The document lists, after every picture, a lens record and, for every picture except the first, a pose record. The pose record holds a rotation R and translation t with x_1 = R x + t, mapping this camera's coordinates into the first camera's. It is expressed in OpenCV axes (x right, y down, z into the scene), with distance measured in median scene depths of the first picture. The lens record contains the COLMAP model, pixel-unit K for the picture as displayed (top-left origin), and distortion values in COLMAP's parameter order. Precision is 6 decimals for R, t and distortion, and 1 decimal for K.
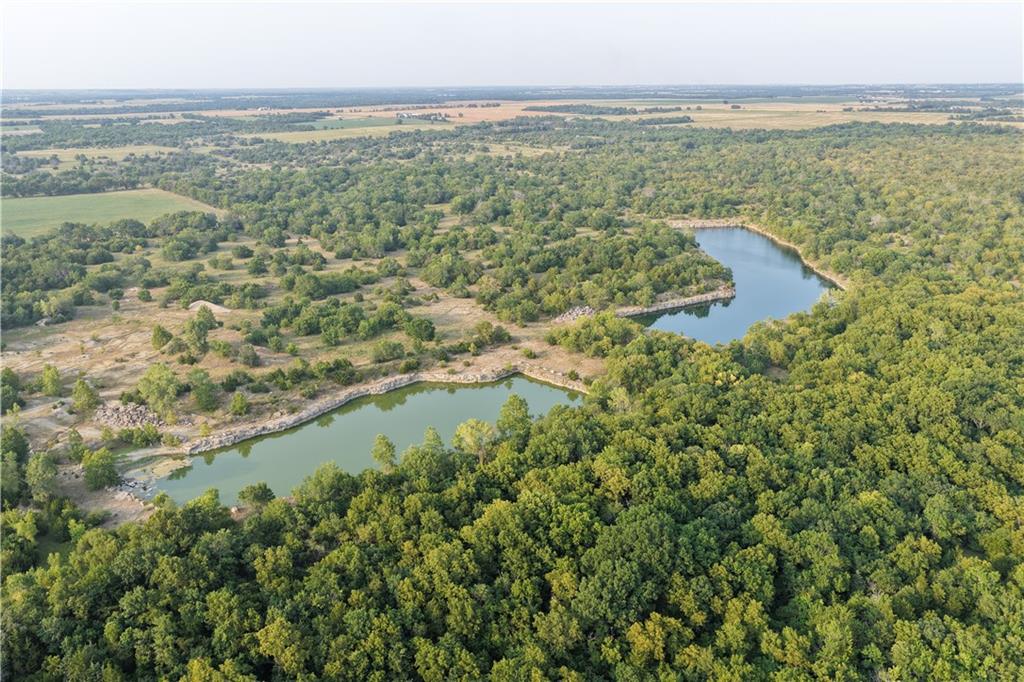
lens RADIAL K [[855.7, 0, 518.1], [0, 855.7, 341.2], [0, 0, 1]] dist [-0.012028, 0.041730]
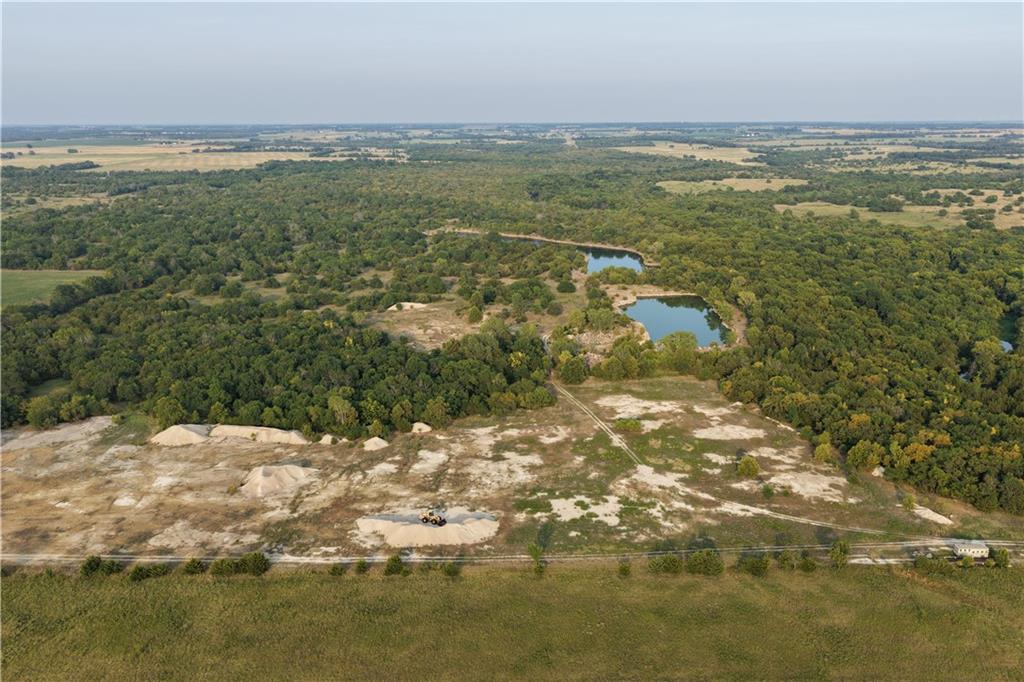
lens RADIAL K [[855.7, 0, 513.6], [0, 855.7, 343.2], [0, 0, 1]] dist [-0.012028, 0.041730]
pose [[0.641919, -0.191454, 0.742486, -0.771404], [0.222336, 0.973200, 0.058724, -0.014613], [-0.733830, 0.127385, 0.667283, -0.005560]]
